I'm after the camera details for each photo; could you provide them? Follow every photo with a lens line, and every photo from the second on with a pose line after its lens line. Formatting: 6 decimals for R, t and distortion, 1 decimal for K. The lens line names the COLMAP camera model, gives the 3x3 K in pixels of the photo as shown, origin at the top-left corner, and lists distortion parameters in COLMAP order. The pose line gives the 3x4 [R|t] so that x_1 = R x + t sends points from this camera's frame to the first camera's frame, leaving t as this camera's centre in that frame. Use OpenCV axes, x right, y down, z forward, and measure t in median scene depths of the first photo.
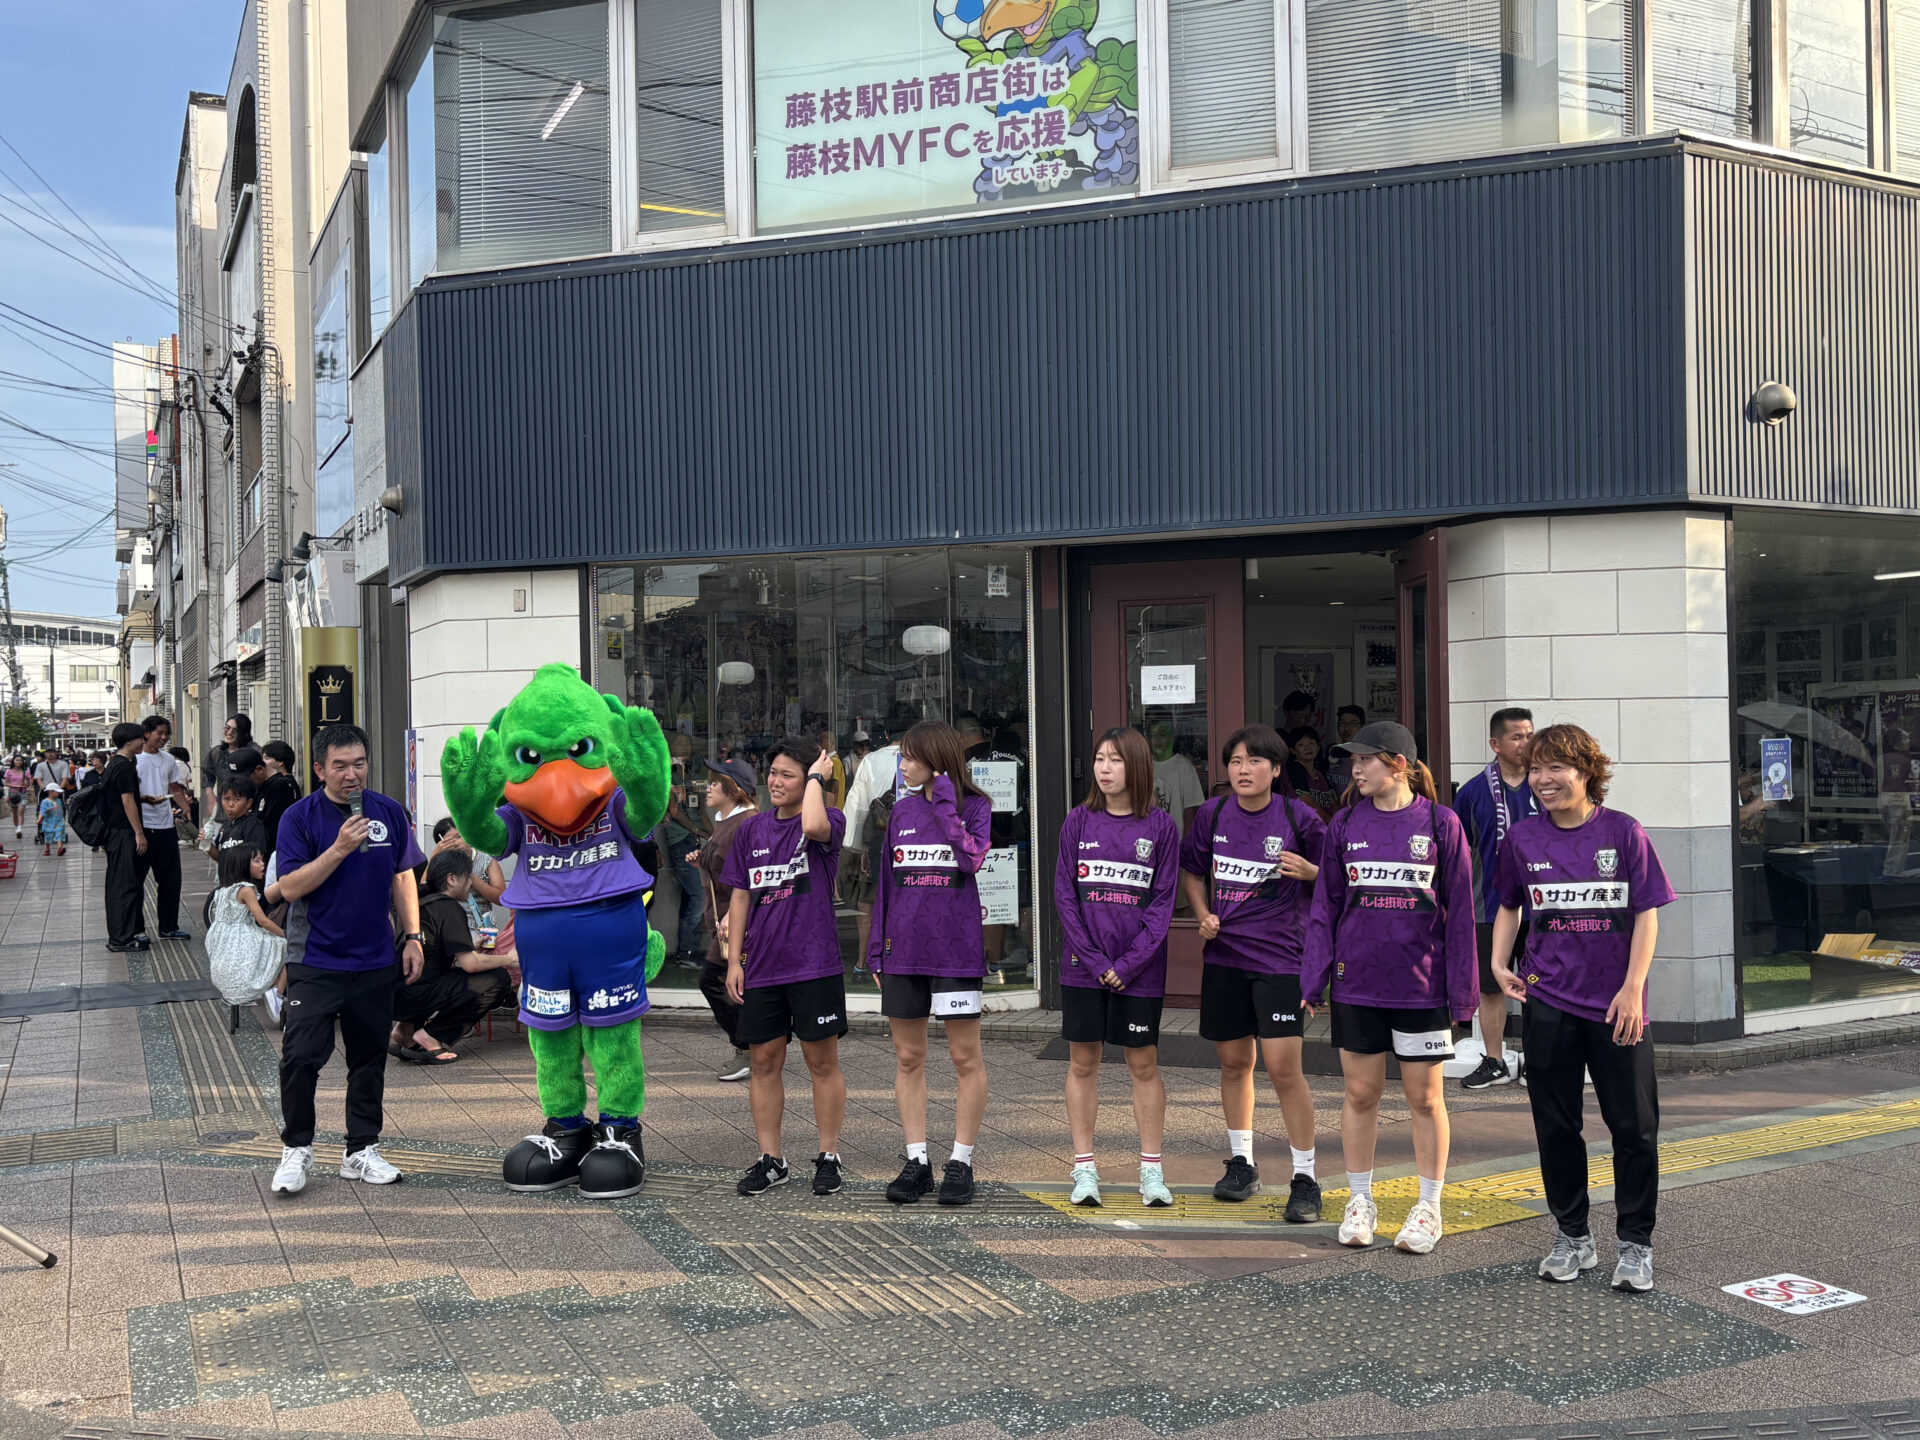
lens RADIAL K [[1714.1, 0, 955.4], [0, 1714.1, 734.7], [0, 0, 1]] dist [0.015402, -0.024000]
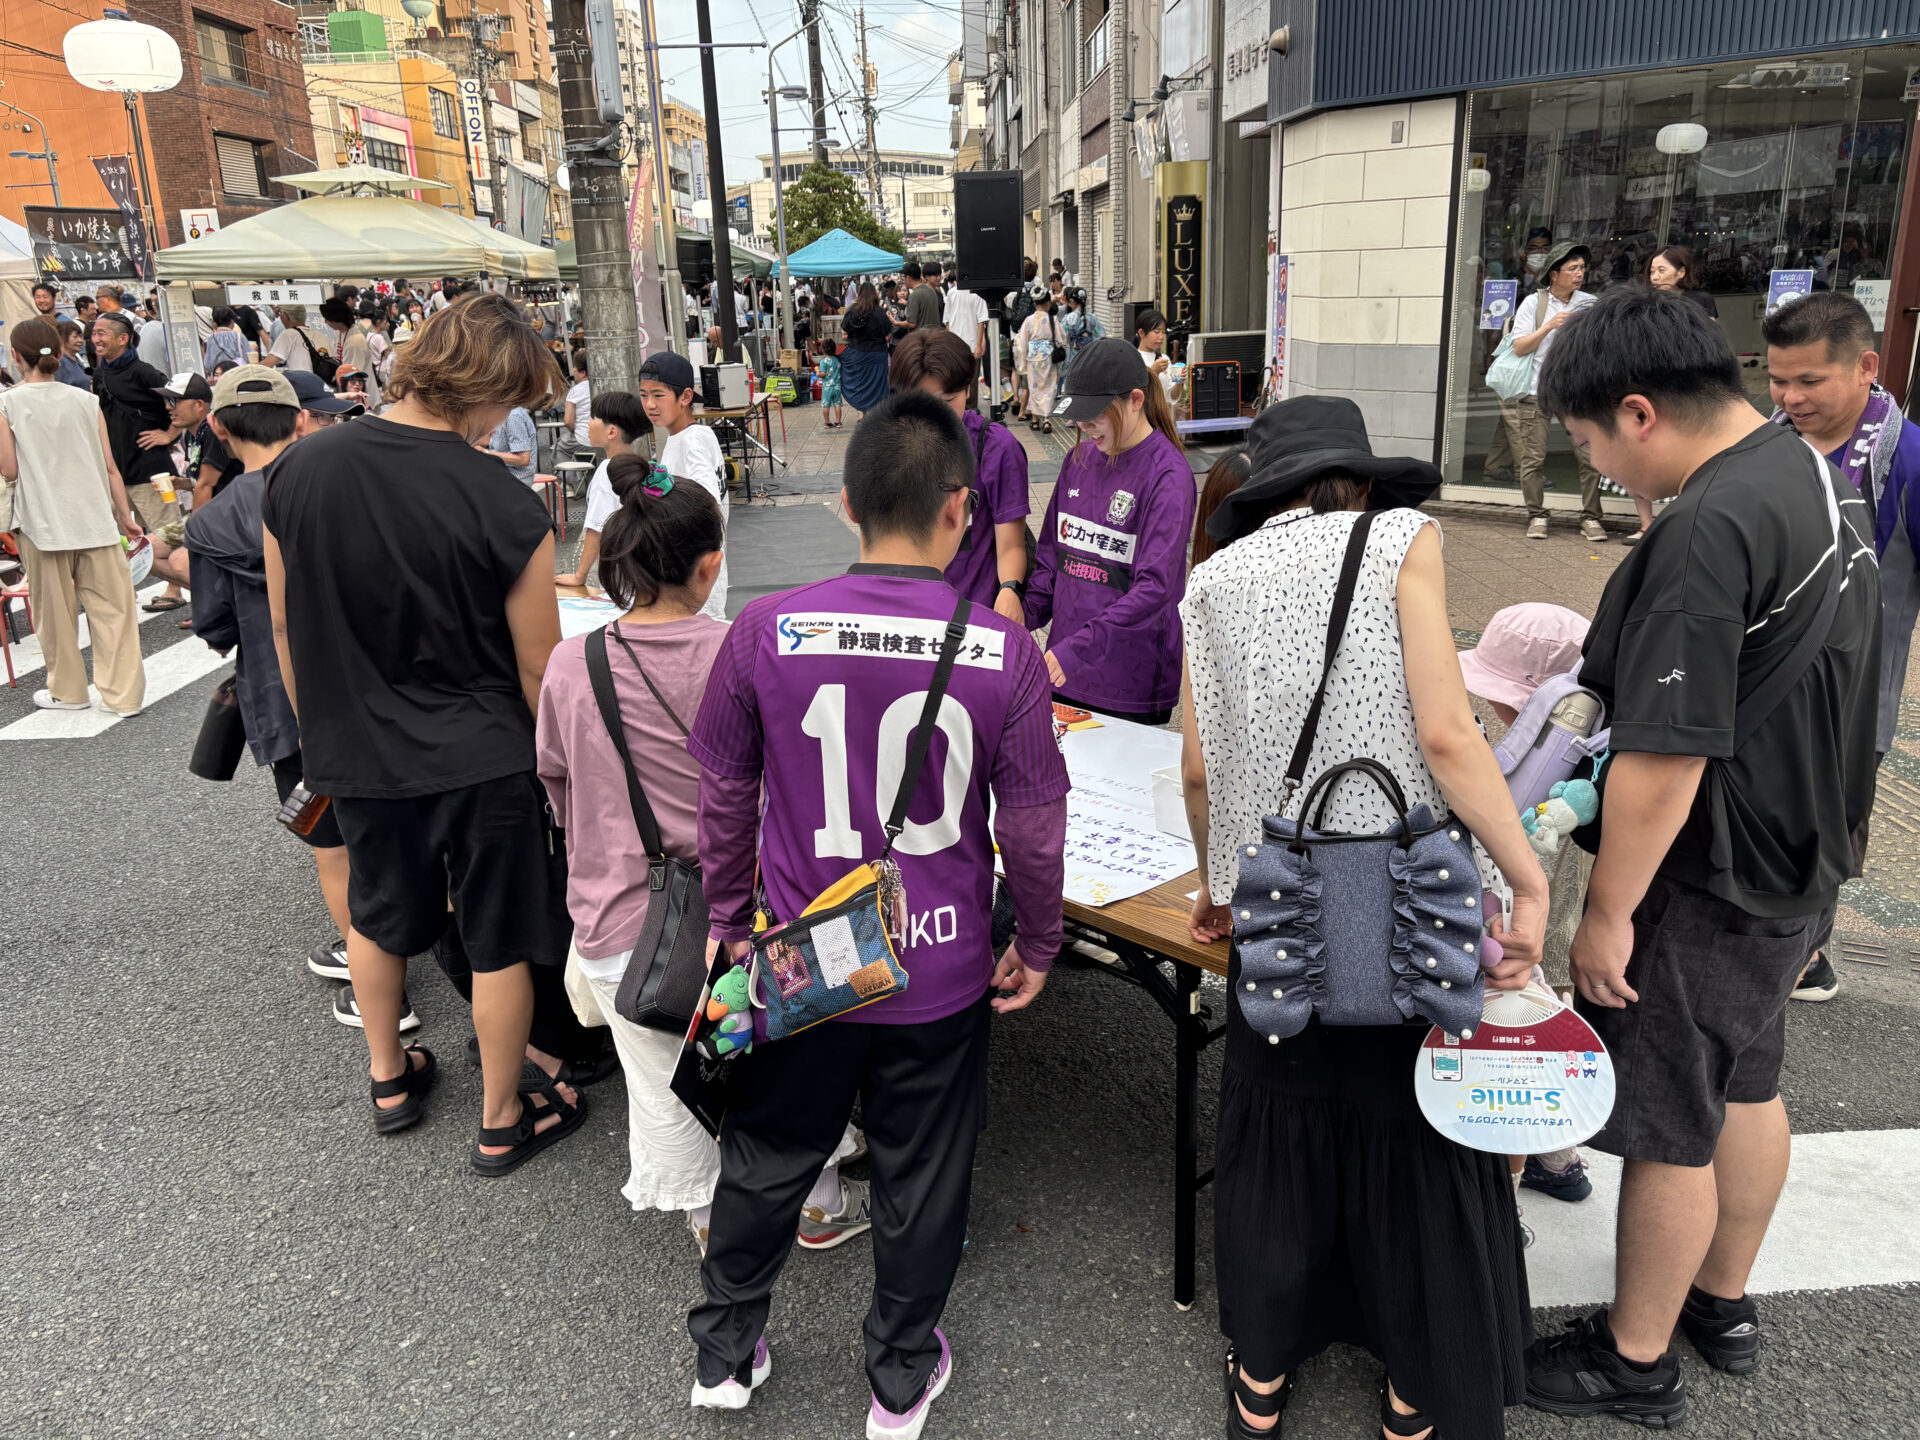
lens RADIAL K [[1414.2, 0, 964.8], [0, 1414.2, 700.9], [0, 0, 1]] dist [0.024023, -0.023299]
pose [[0.900518, 0.114762, -0.419402, -0.081926], [0.019349, 0.953010, 0.302320, -0.011228], [0.434389, -0.280360, 0.855982, -0.011047]]
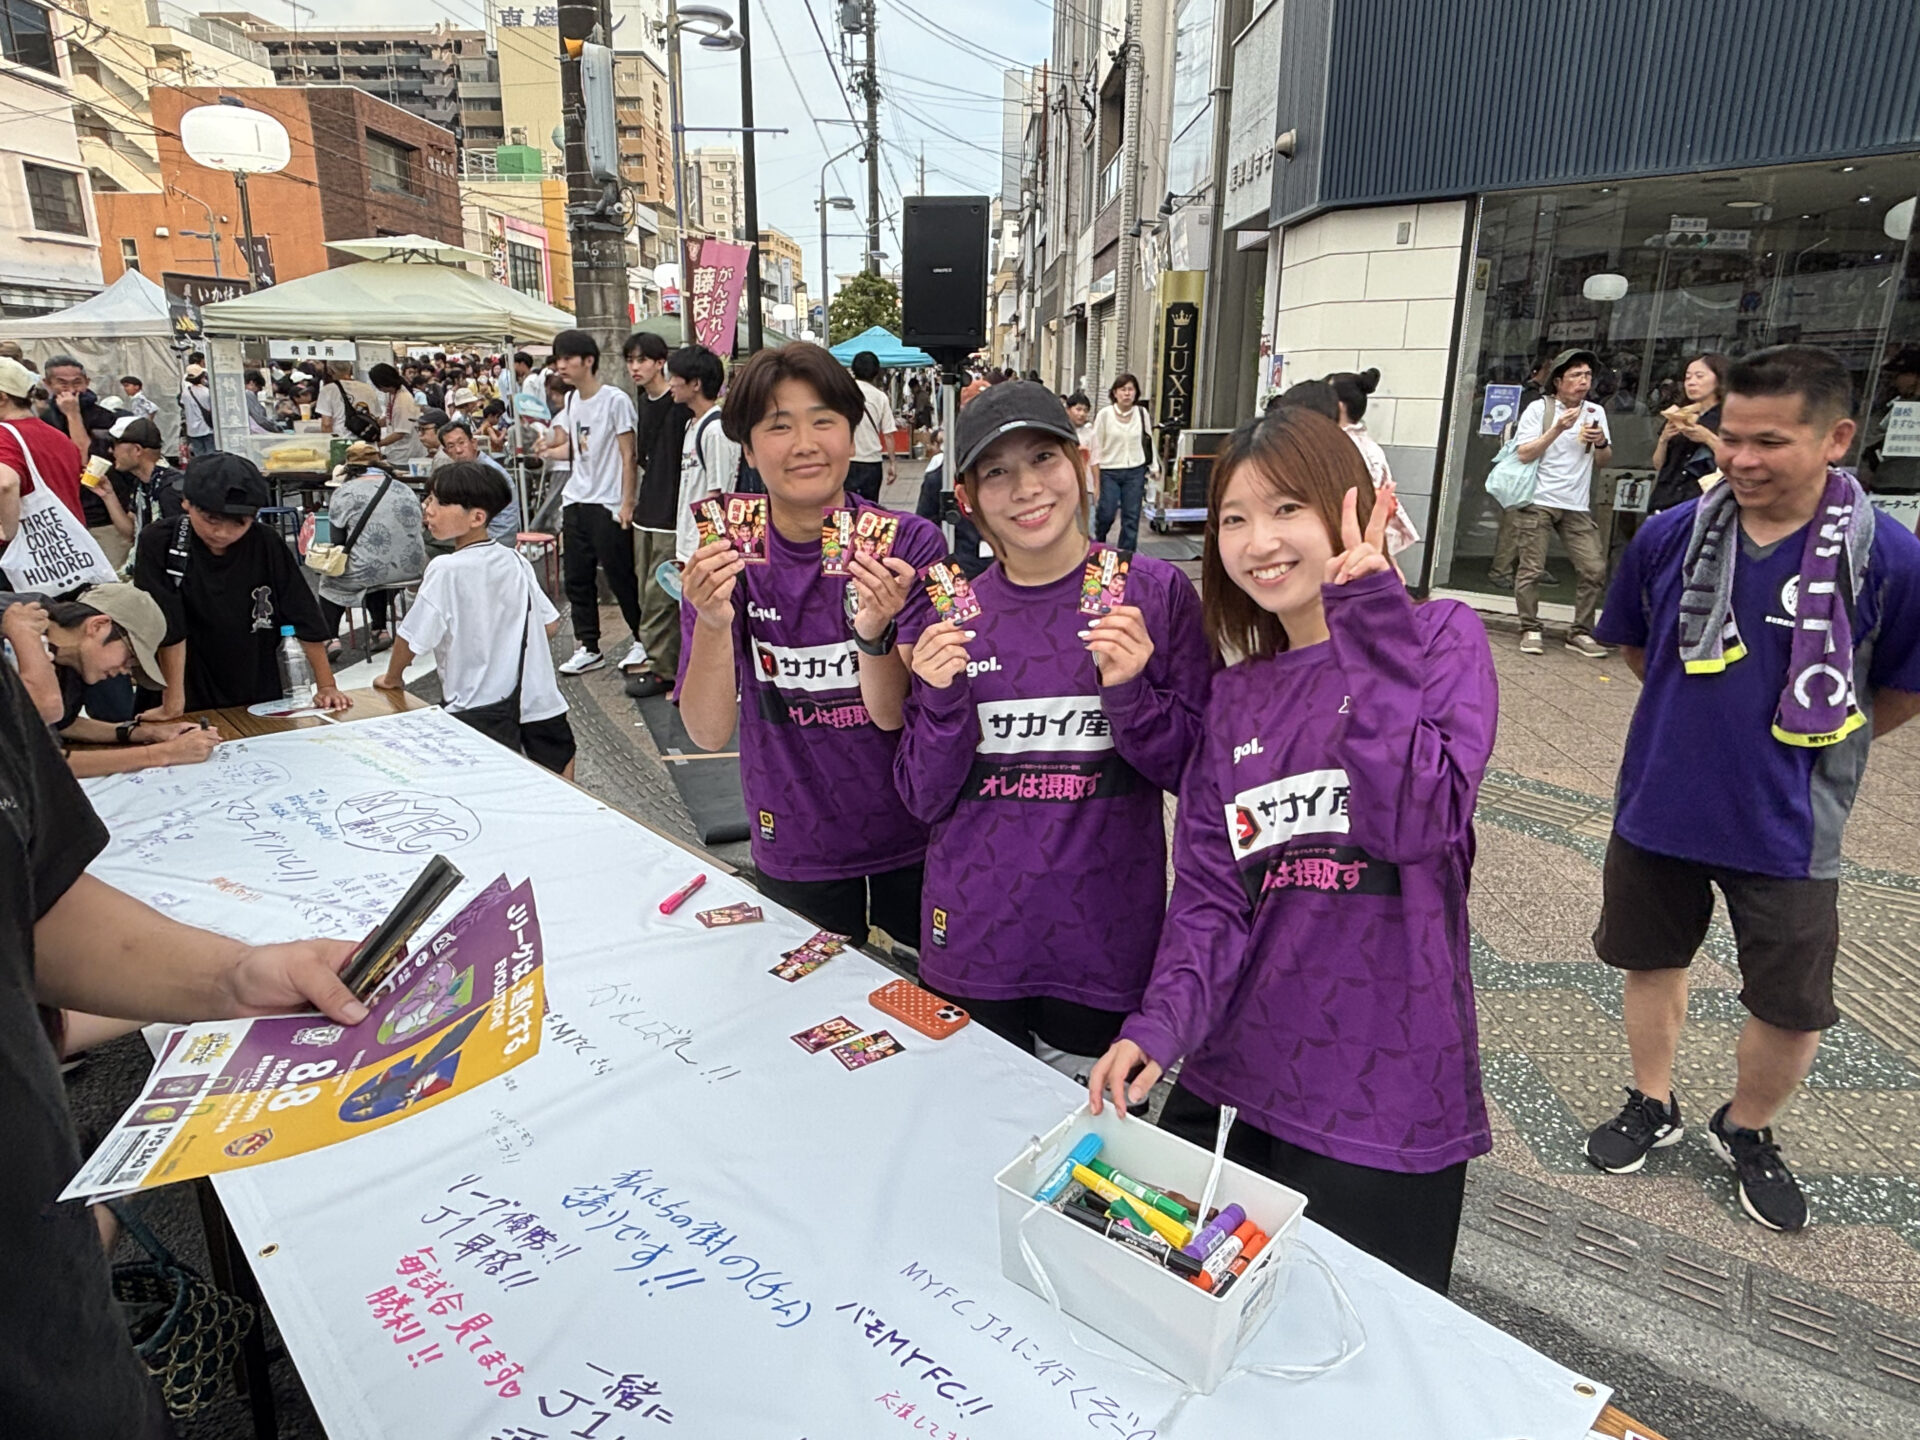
lens RADIAL K [[1165.1, 0, 949.1], [0, 1165.1, 724.1], [0, 0, 1]] dist [0.005075, -0.010991]
pose [[0.883091, 0.161137, -0.440664, -0.135759], [-0.023656, 0.953275, 0.301175, 0.003918], [0.468605, -0.255540, 0.845641, 0.152396]]
